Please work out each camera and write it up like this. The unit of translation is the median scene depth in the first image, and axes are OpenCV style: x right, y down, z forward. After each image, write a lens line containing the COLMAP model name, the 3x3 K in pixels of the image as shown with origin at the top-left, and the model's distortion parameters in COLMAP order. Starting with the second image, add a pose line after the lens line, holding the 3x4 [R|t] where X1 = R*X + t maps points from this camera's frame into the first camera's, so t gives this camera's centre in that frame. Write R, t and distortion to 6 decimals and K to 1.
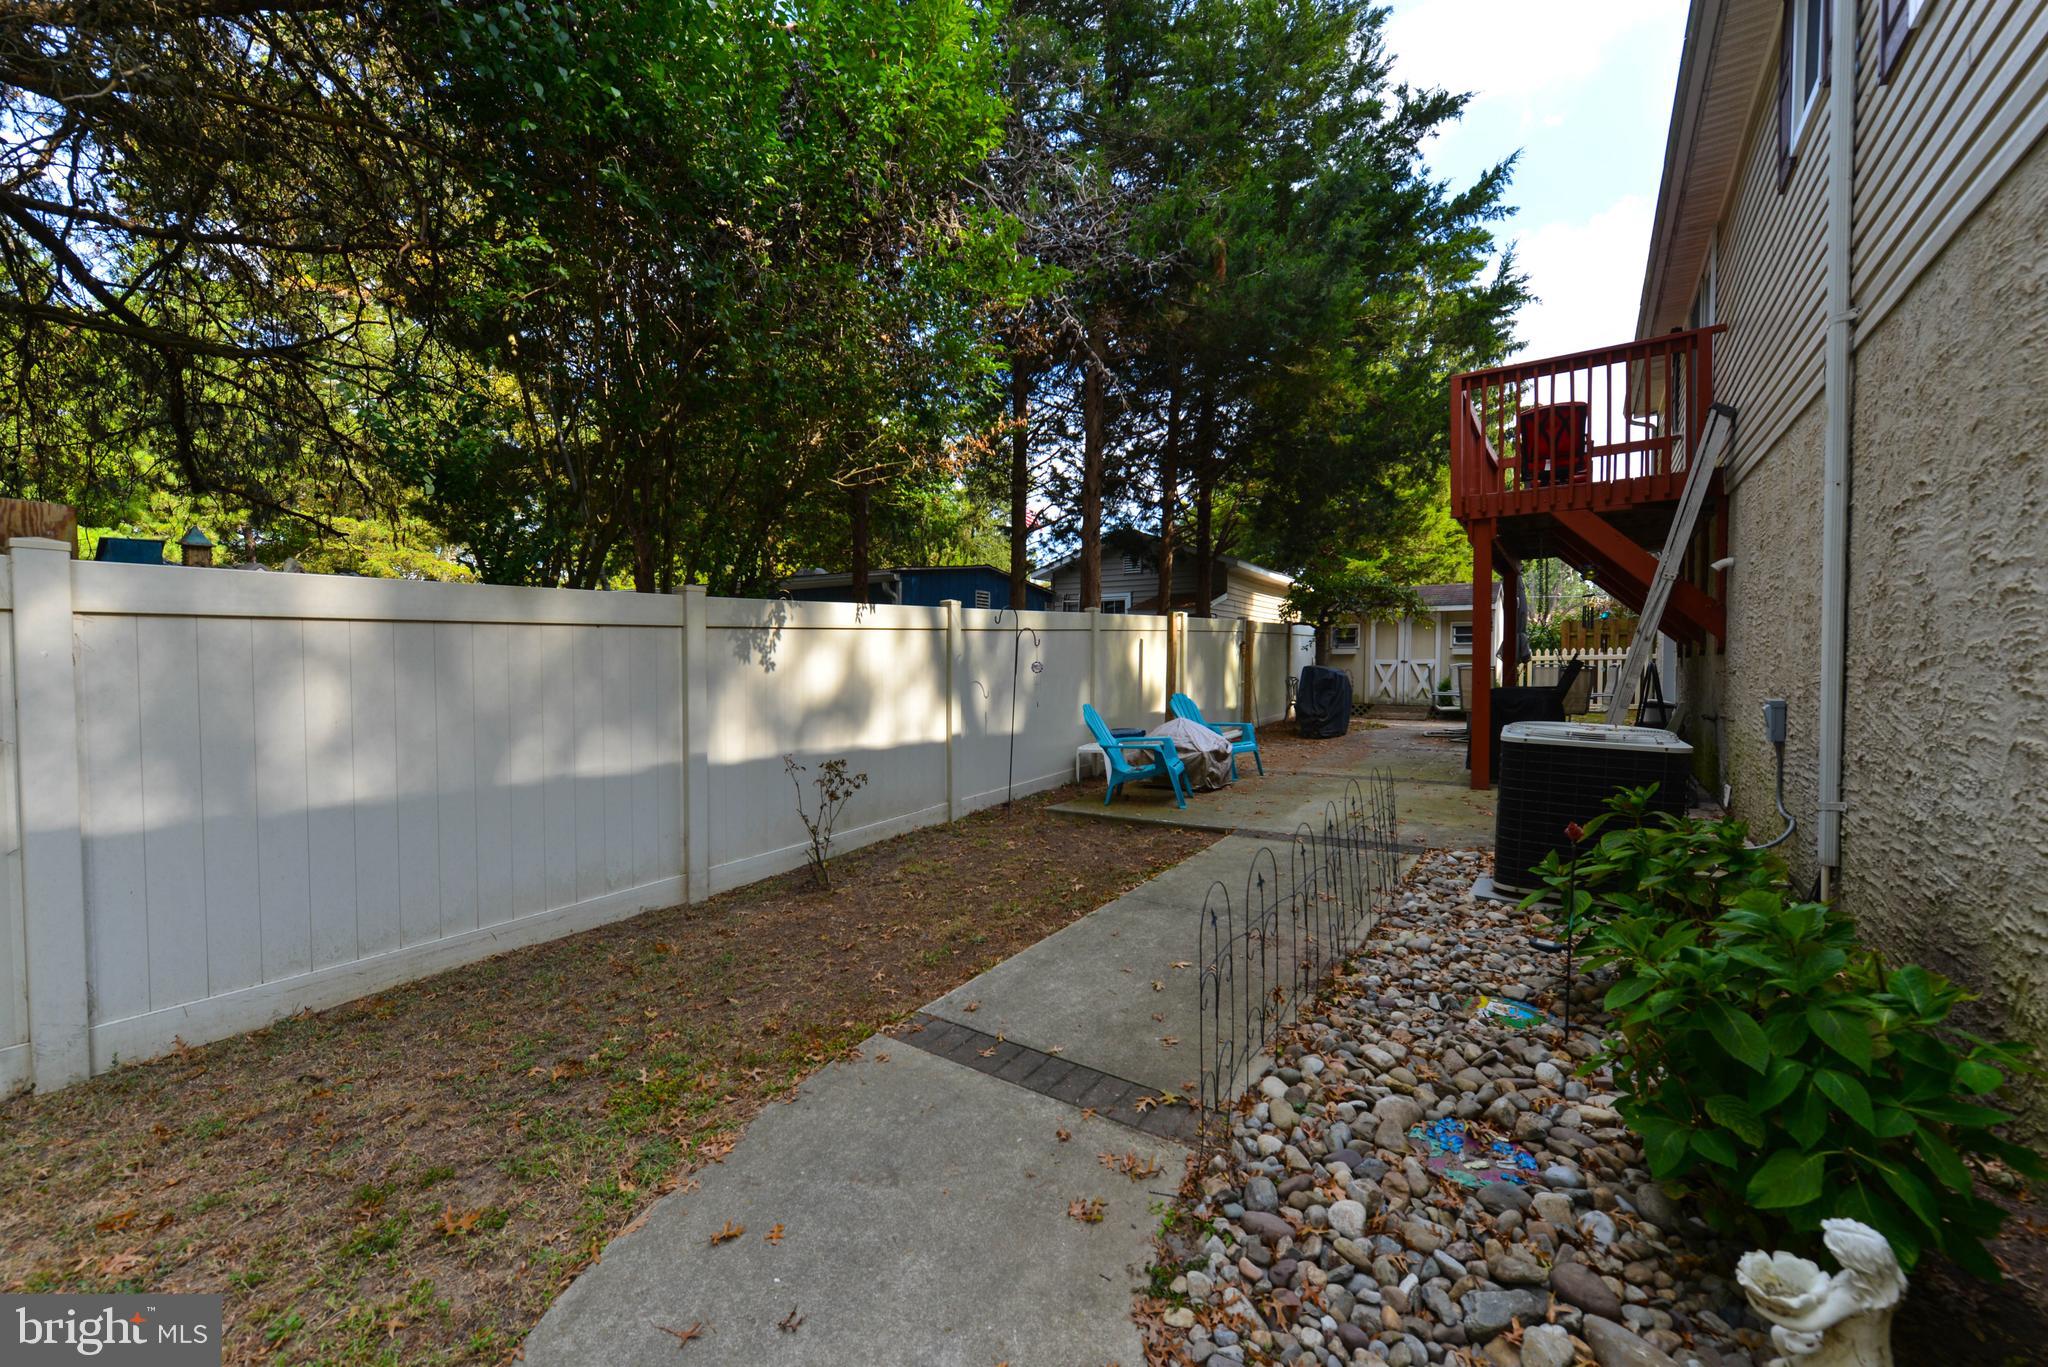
lens RADIAL K [[801.0, 0, 1018.8], [0, 801.0, 685.8], [0, 0, 1]] dist [0.001717, -0.000416]
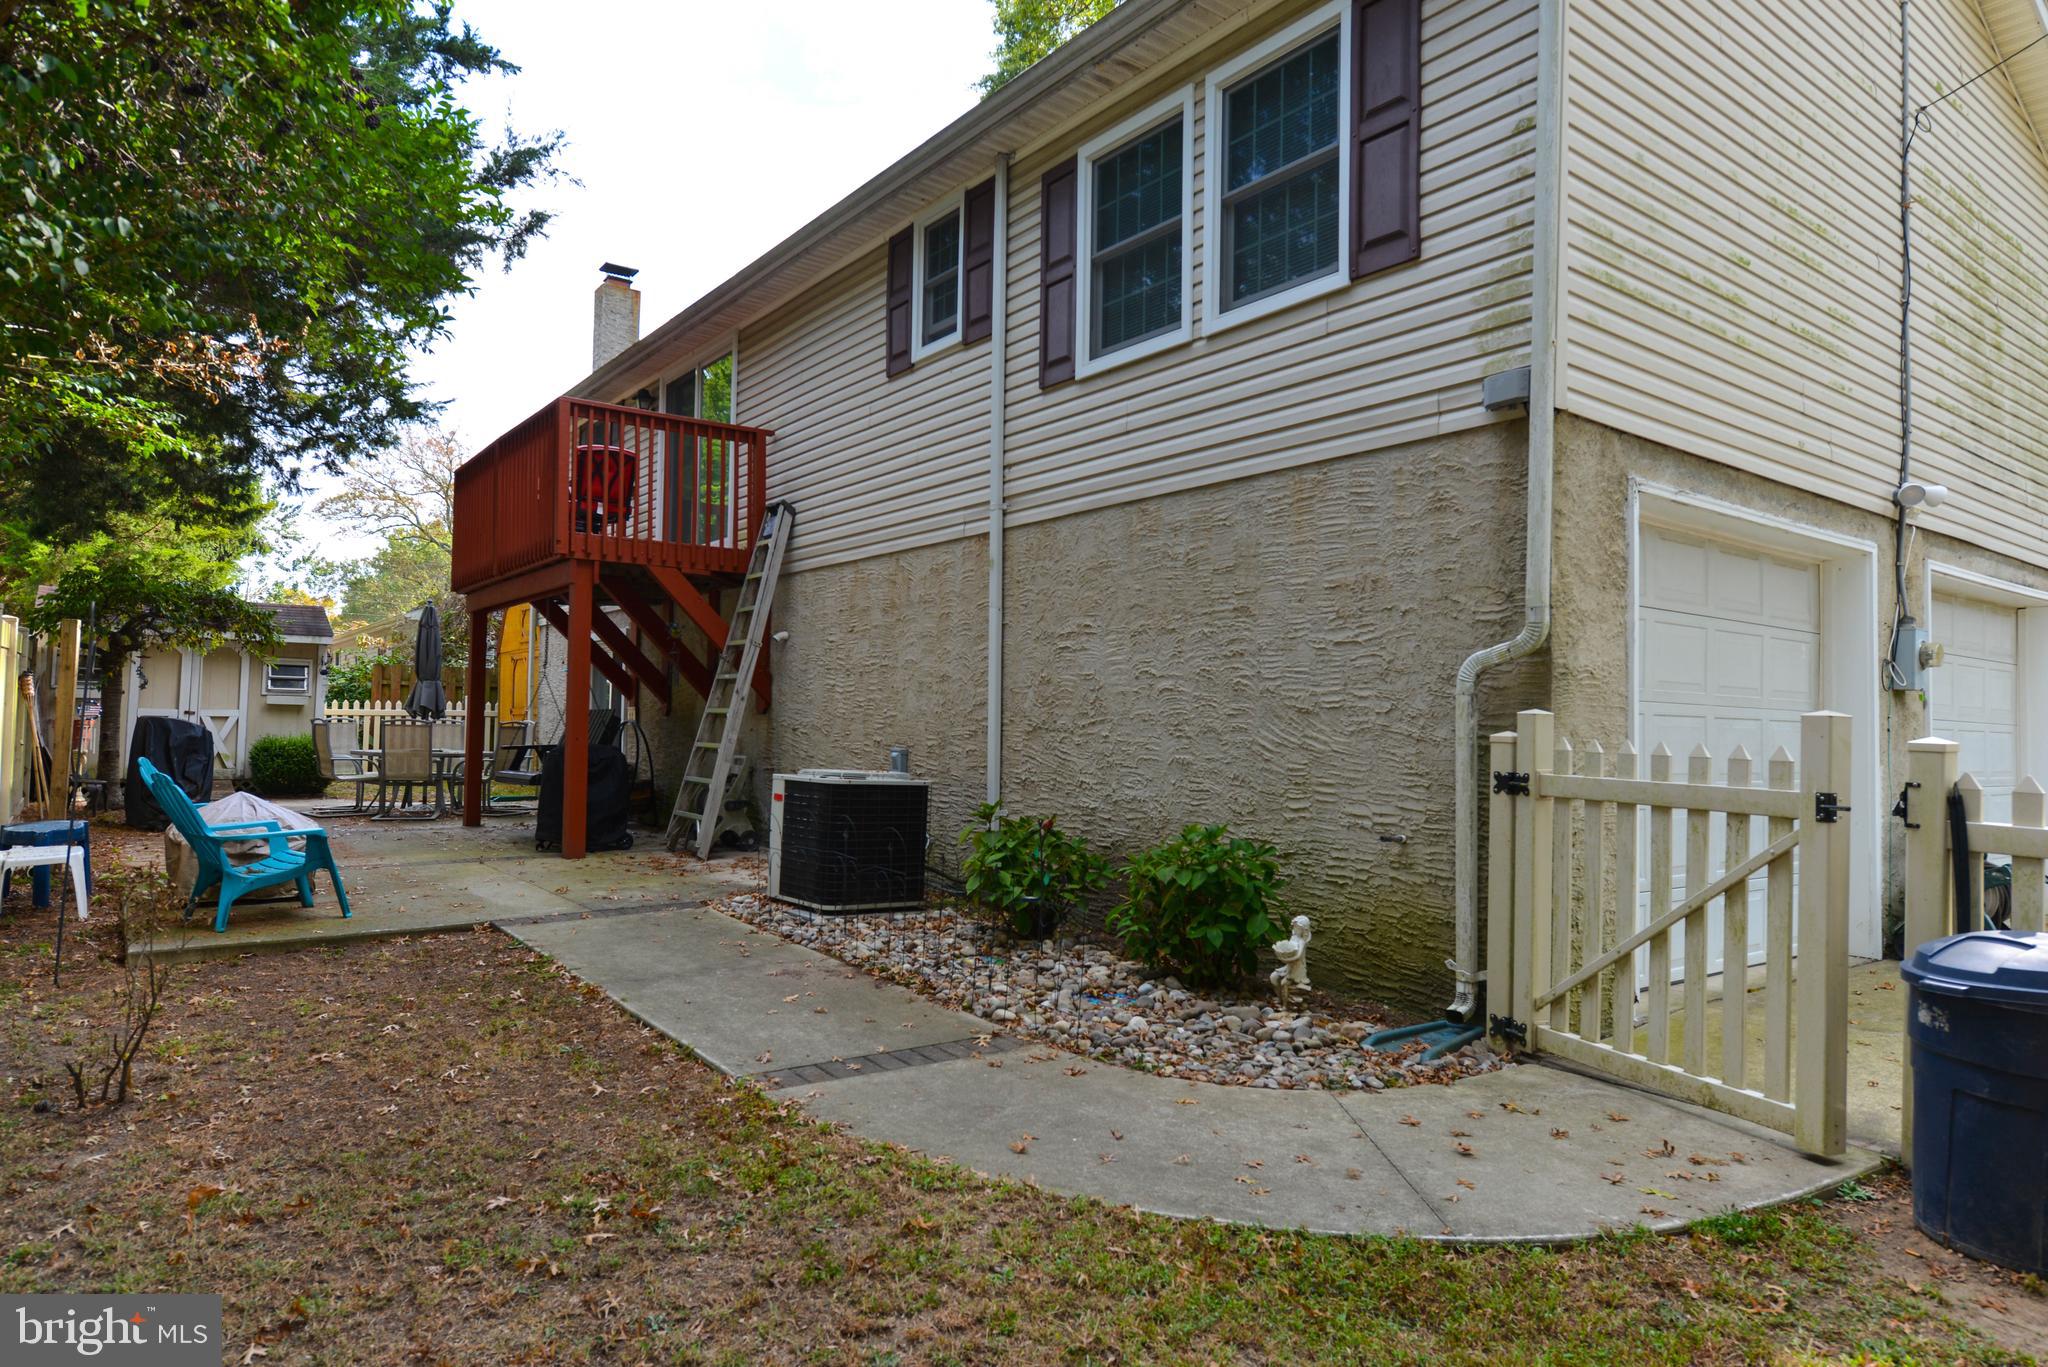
lens RADIAL K [[1236.5, 0, 1024.0], [0, 1236.5, 683.5], [0, 0, 1]] dist [0.001595, -0.000259]
pose [[0.312109, 0.043855, 0.949034, -1.623112], [0.011199, 0.998695, -0.049833, 0.022474], [-0.949980, 0.026181, 0.311210, 0.245868]]
